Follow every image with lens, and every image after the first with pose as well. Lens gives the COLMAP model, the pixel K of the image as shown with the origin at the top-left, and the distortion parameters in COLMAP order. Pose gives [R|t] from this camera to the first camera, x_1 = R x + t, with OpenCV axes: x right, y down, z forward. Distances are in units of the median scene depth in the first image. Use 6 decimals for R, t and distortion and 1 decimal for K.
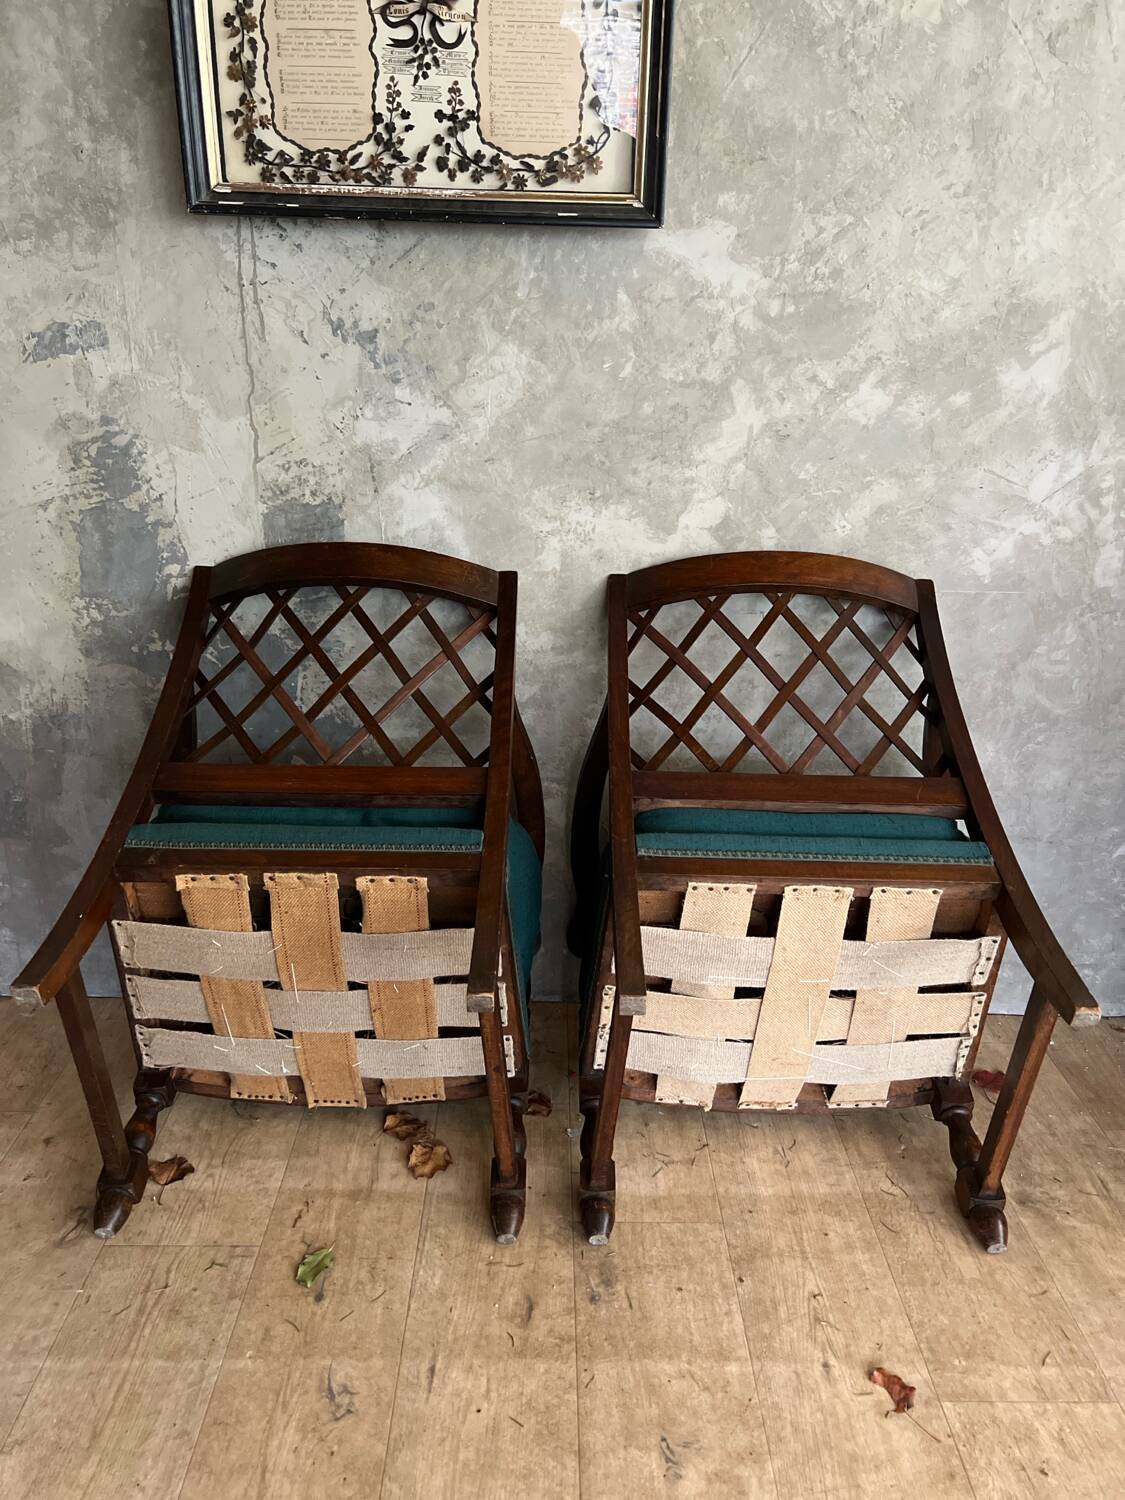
lens RADIAL K [[1126.5, 0, 559.6], [0, 1126.5, 762.7], [0, 0, 1]] dist [0.039131, -0.050863]
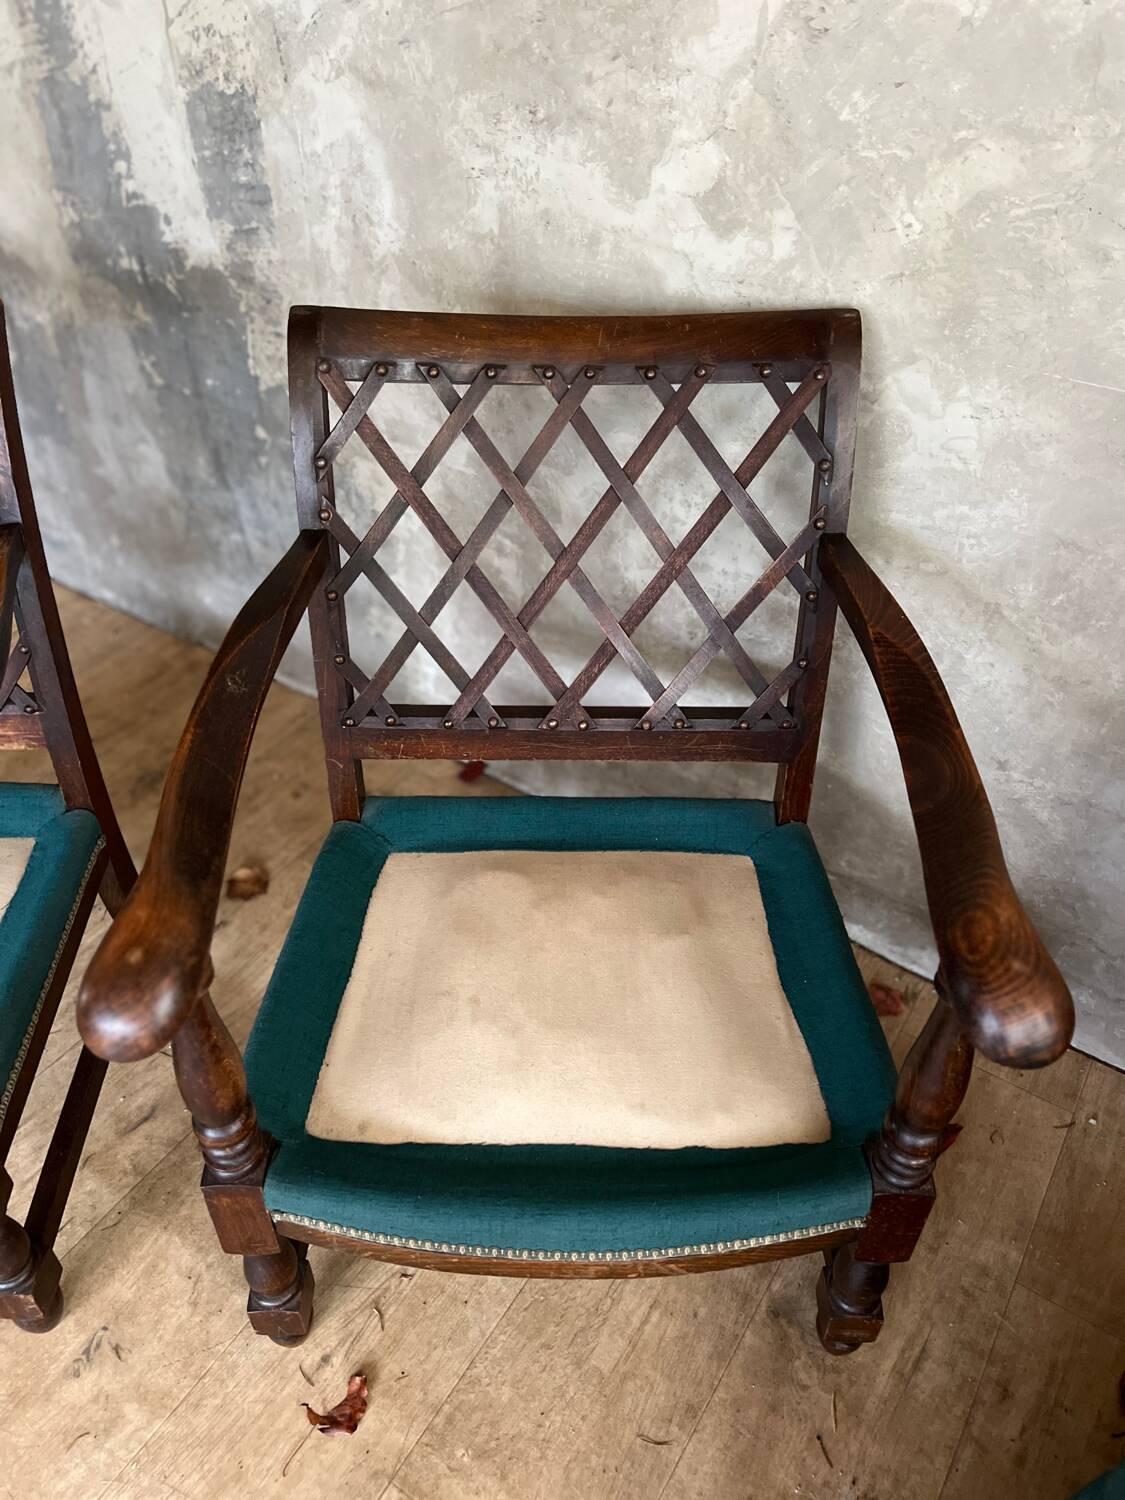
lens RADIAL K [[1126.5, 0, 563.4], [0, 1126.5, 761.5], [0, 0, 1]] dist [0.039131, -0.050863]
pose [[0.830910, 0.345802, -0.435901, 0.466914], [-0.177833, 0.907378, 0.380842, -0.160773], [0.527223, -0.238928, 0.815444, 0.421029]]
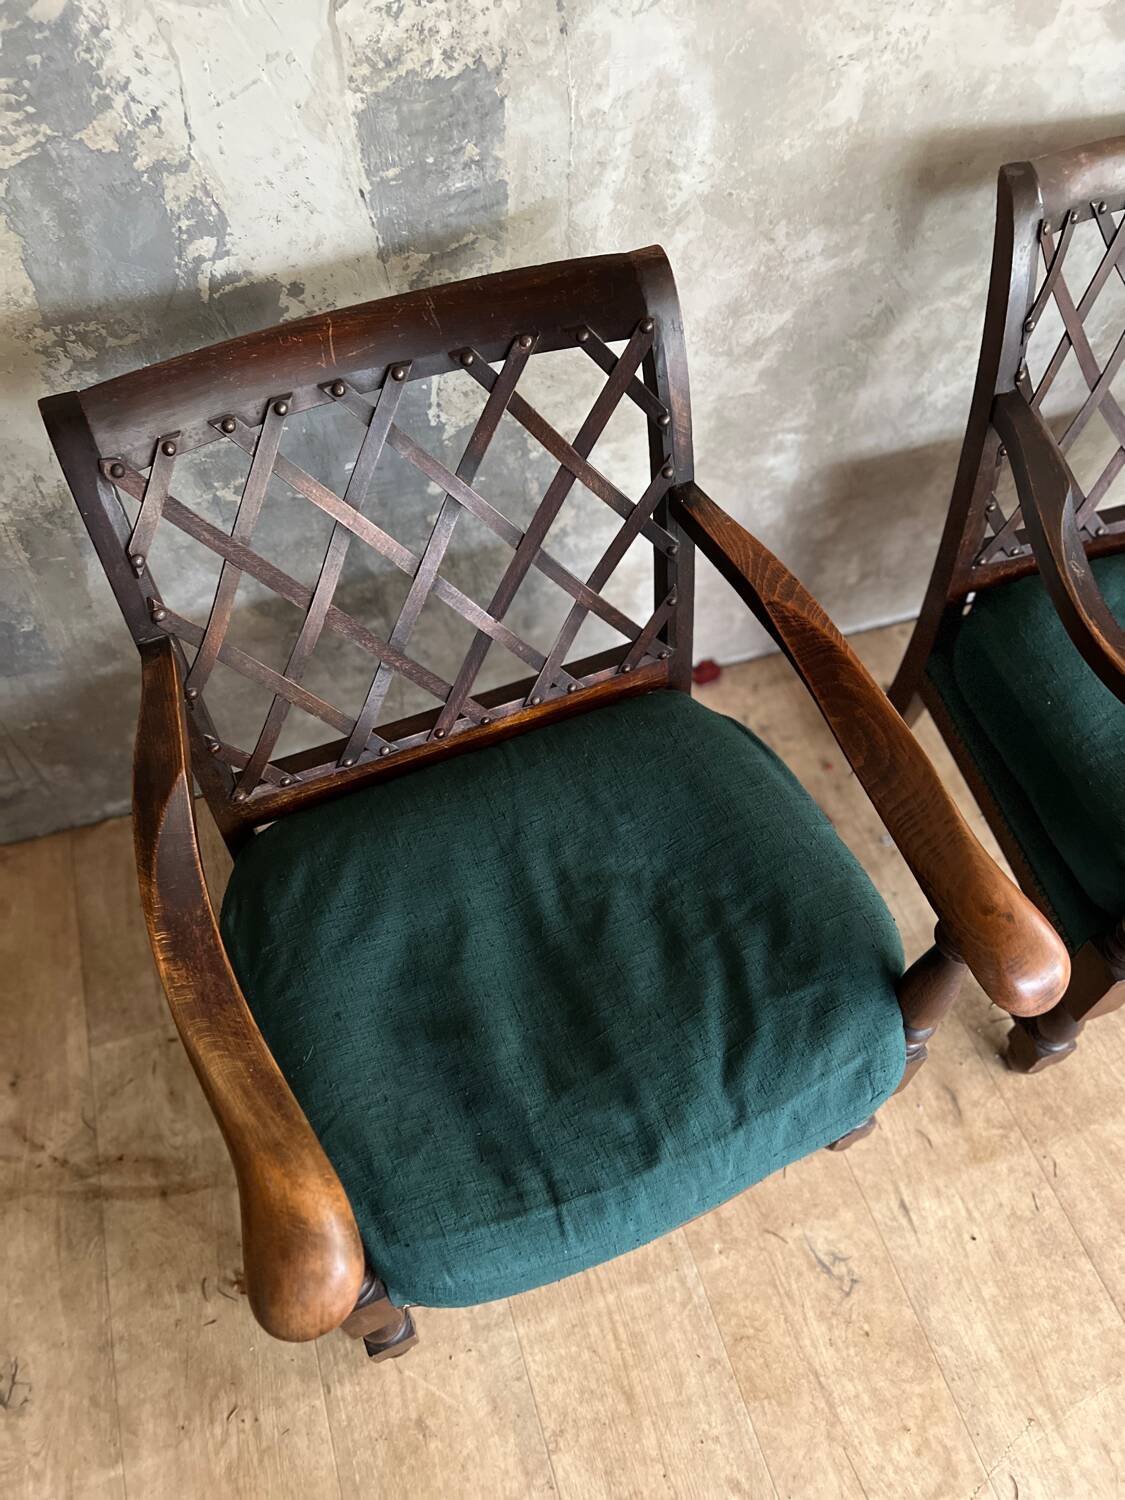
lens RADIAL K [[1126.5, 0, 557.8], [0, 1126.5, 768.8], [0, 0, 1]] dist [0.039131, -0.050863]
pose [[0.956452, -0.257537, 0.137381, -0.340889], [0.127846, 0.792736, 0.596008, -0.295833], [-0.262401, -0.552489, 0.791139, 0.409216]]
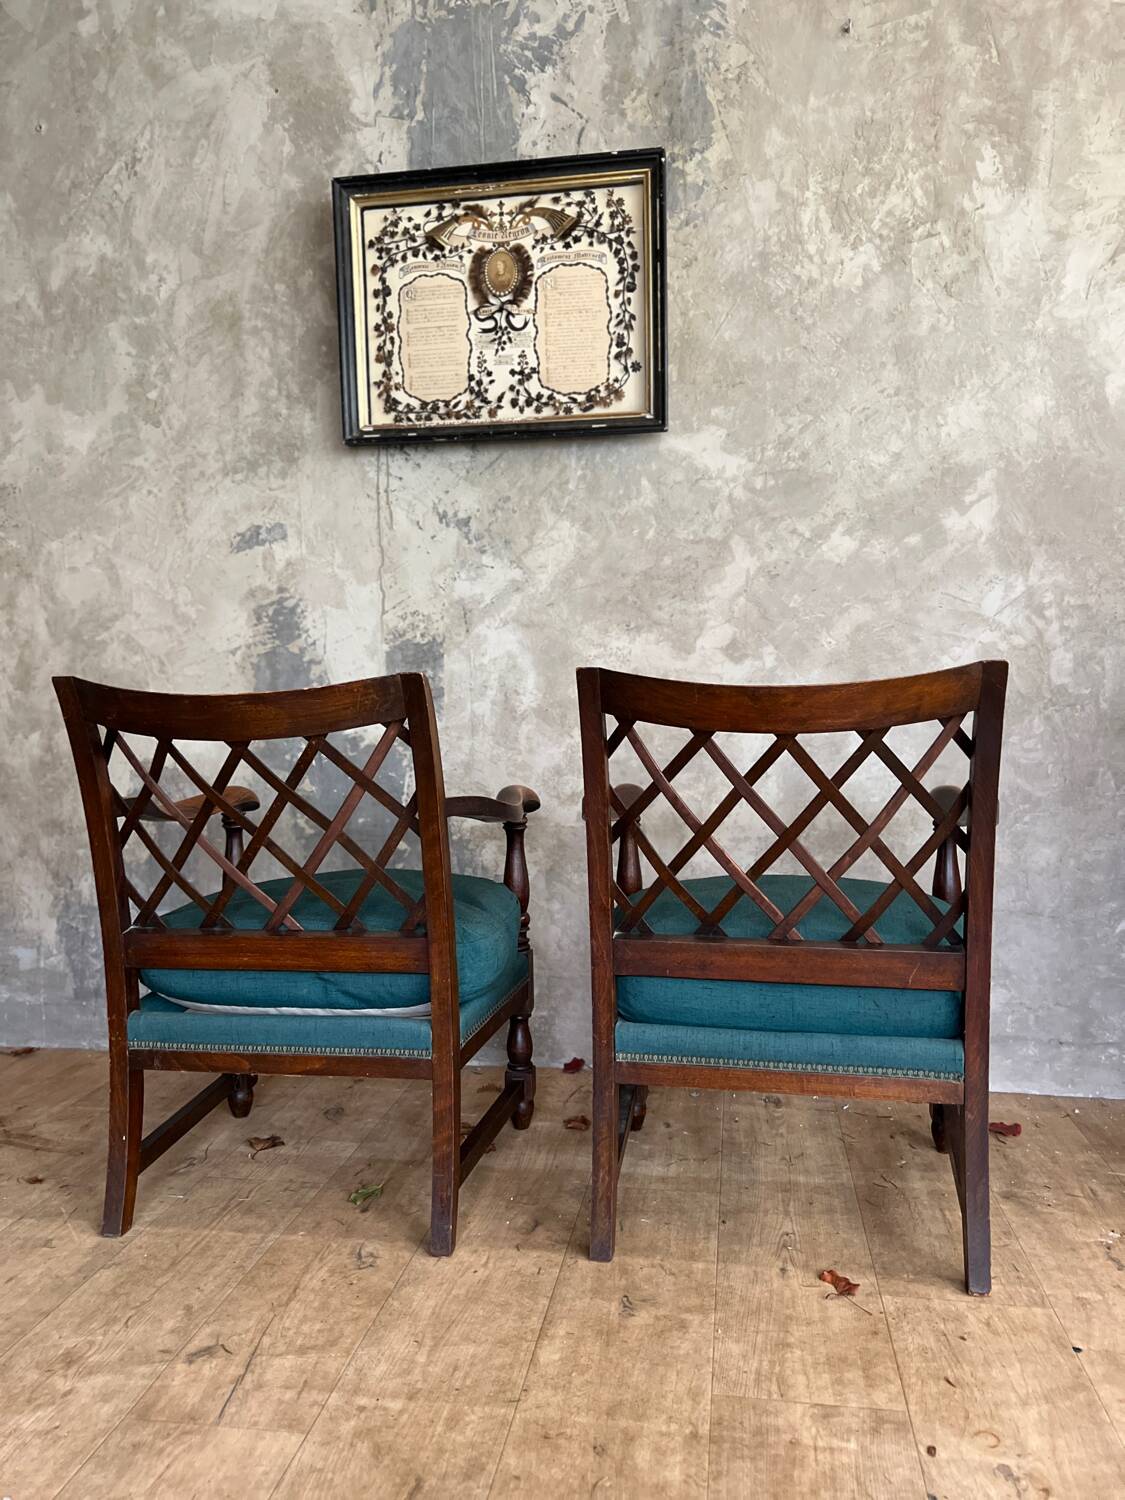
lens RADIAL K [[1126.5, 0, 553.3], [0, 1126.5, 764.8], [0, 0, 1]] dist [0.039131, -0.050863]
pose [[0.984611, -0.021953, -0.173375, 0.172706], [-0.029695, 0.956635, -0.289773, 0.307282], [0.172218, 0.290462, 0.941261, -0.198562]]
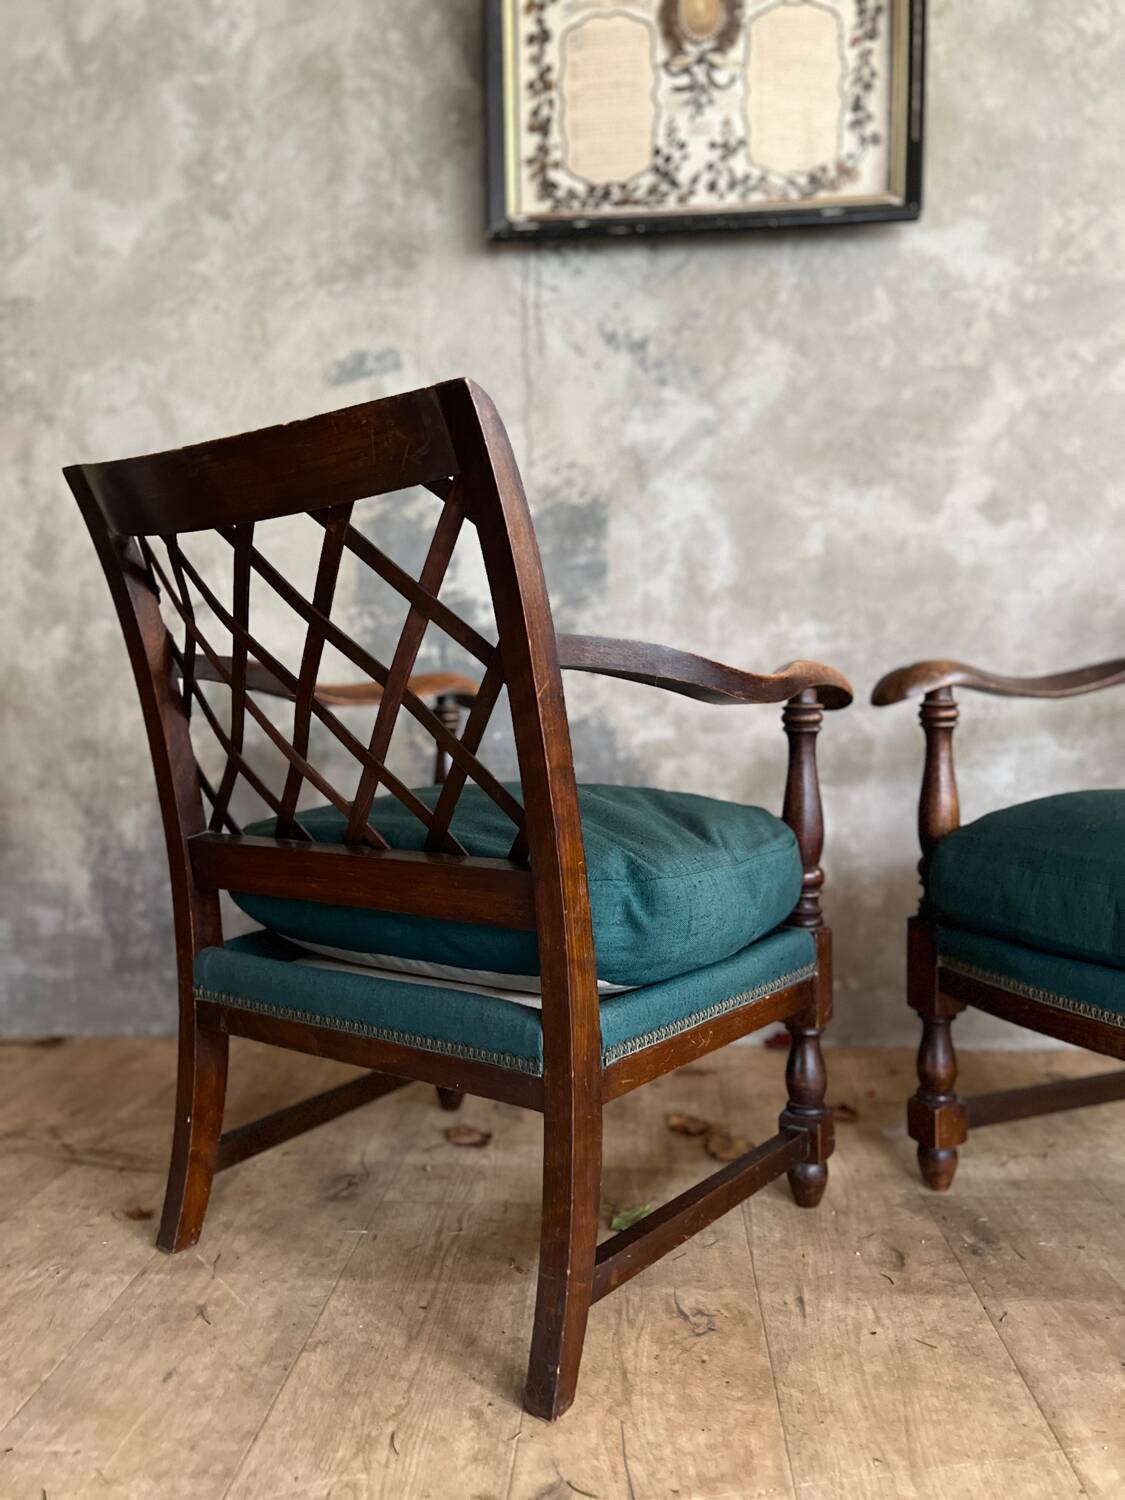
lens RADIAL K [[1126.5, 0, 546.8], [0, 1126.5, 770.5], [0, 0, 1]] dist [0.039131, -0.050863]
pose [[0.994932, -0.025568, -0.097250, -0.162001], [-0.002749, 0.959856, -0.280481, 0.315082], [0.100517, 0.279327, 0.954920, 0.074813]]
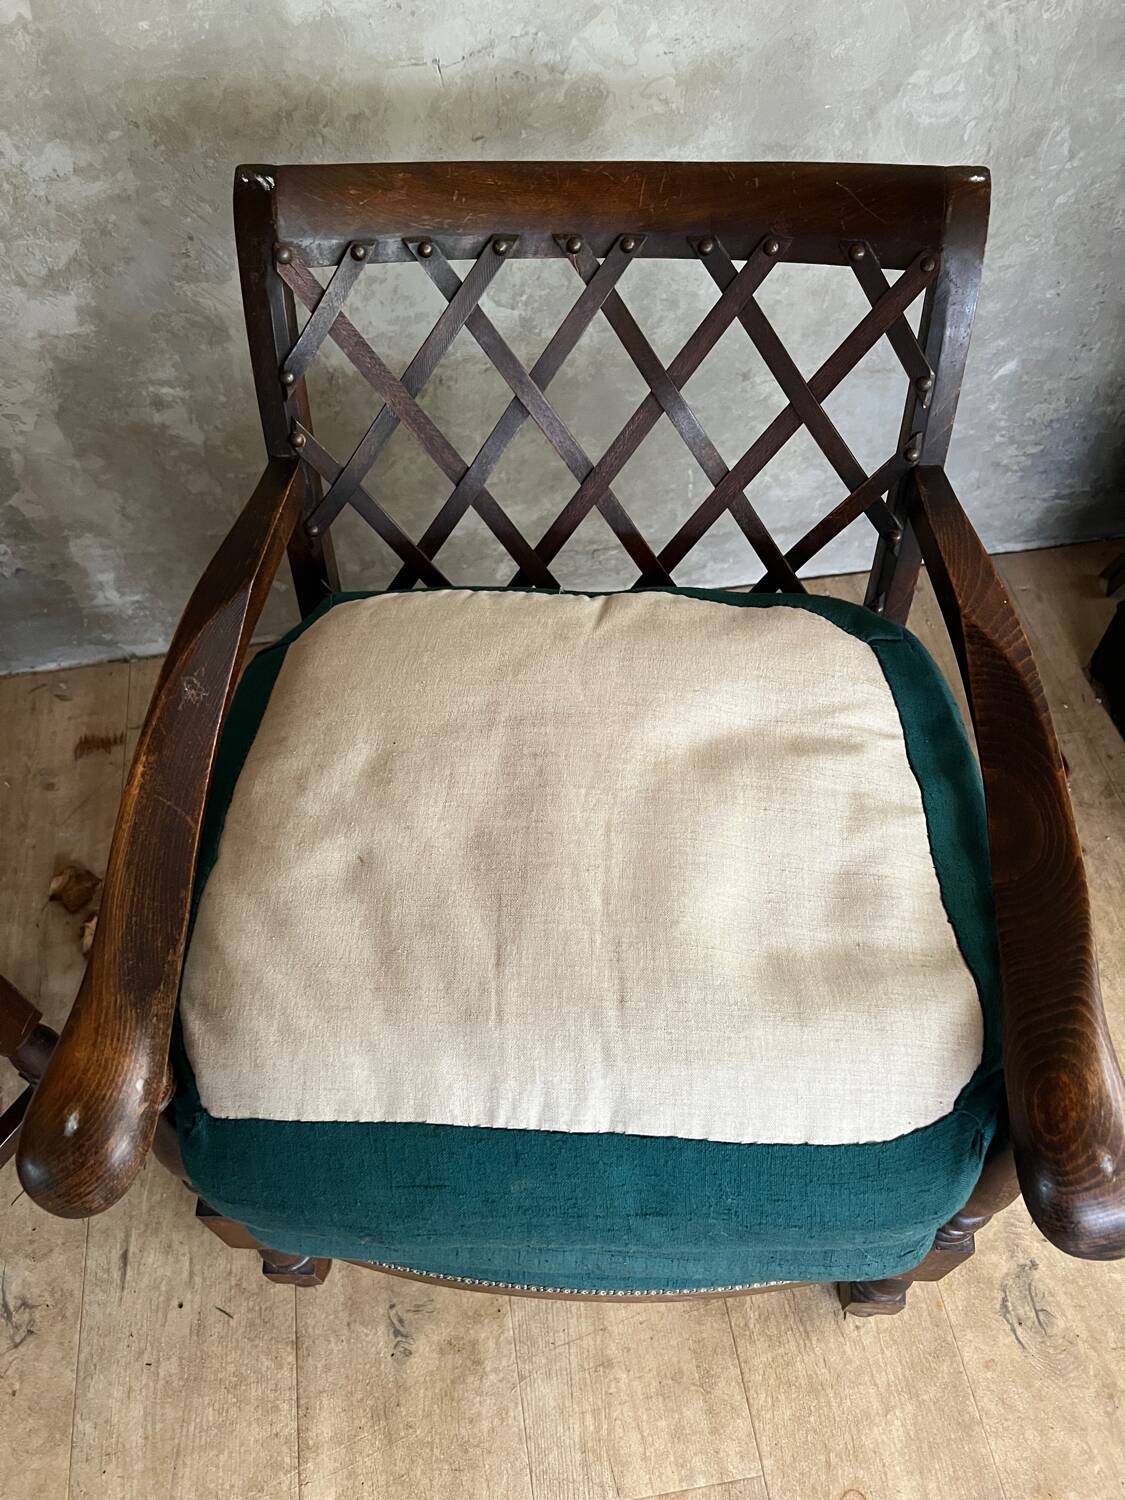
lens RADIAL K [[1126.5, 0, 562.9], [0, 1126.5, 759.0], [0, 0, 1]] dist [0.039131, -0.050863]
pose [[0.988423, -0.143056, 0.050552, 0.178346], [0.087039, 0.807526, 0.583374, -0.190286], [-0.124277, -0.572220, 0.810629, 0.378026]]
